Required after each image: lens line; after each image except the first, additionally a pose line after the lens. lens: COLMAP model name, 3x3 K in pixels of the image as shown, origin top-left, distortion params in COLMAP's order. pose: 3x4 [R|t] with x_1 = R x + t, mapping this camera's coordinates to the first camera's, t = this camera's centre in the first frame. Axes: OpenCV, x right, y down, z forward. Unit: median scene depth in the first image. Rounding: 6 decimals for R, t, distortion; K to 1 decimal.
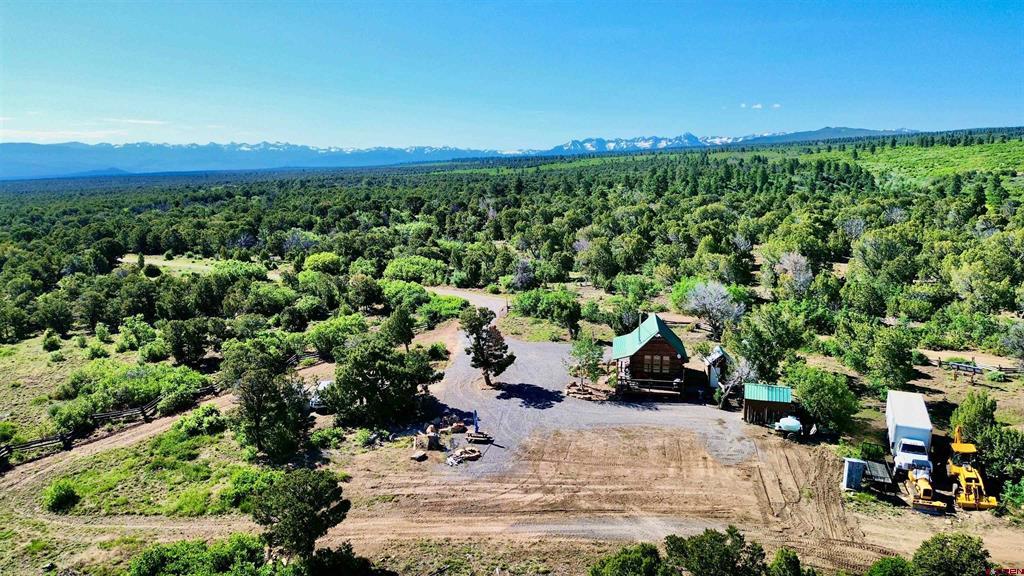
lens RADIAL K [[729.0, 0, 512.0], [0, 729.0, 288.0], [0, 0, 1]] dist [0.068847, -0.058320]
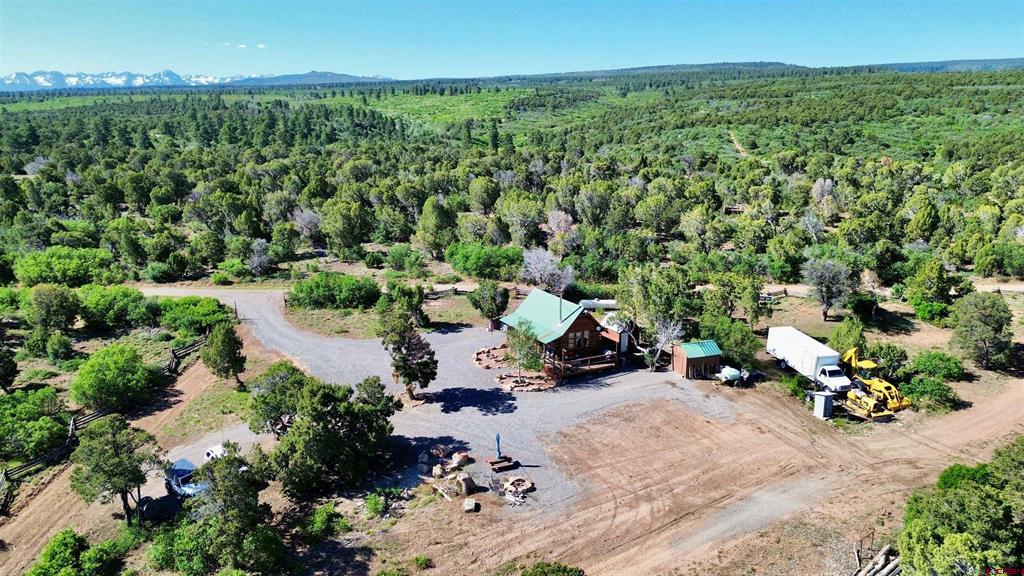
lens RADIAL K [[729.0, 0, 512.0], [0, 729.0, 288.0], [0, 0, 1]] dist [0.068847, -0.058320]
pose [[0.791964, -0.140519, 0.594177, -0.347036], [0.095356, 0.989681, 0.106955, -0.061970], [-0.603075, -0.028046, 0.797191, 0.201966]]
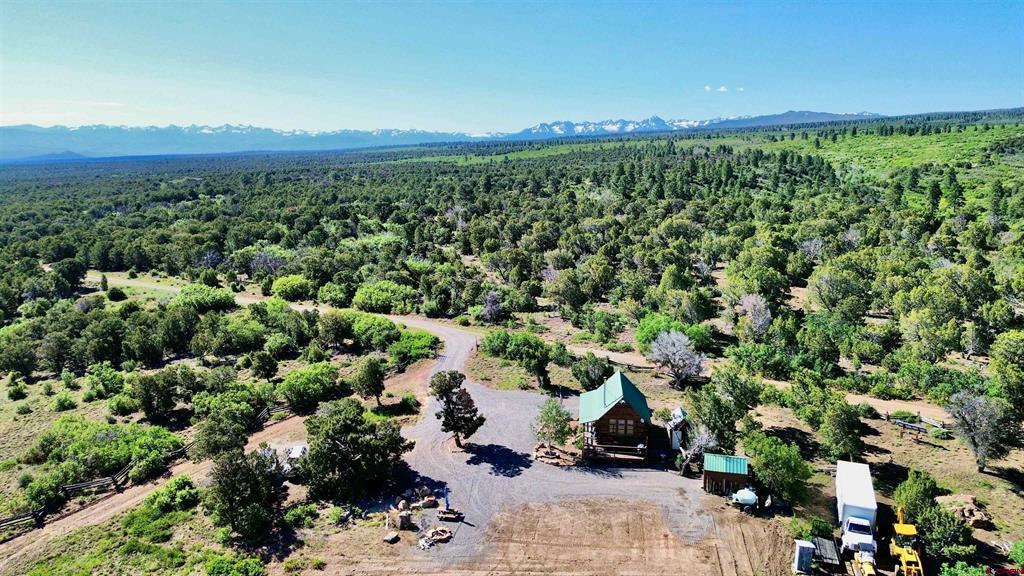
lens RADIAL K [[729.0, 0, 512.0], [0, 729.0, 288.0], [0, 0, 1]] dist [0.068847, -0.058320]
pose [[0.999097, -0.008986, 0.041530, 0.001423], [0.008004, 0.999686, 0.023758, -0.091033], [-0.041730, -0.023404, 0.998855, -0.018904]]
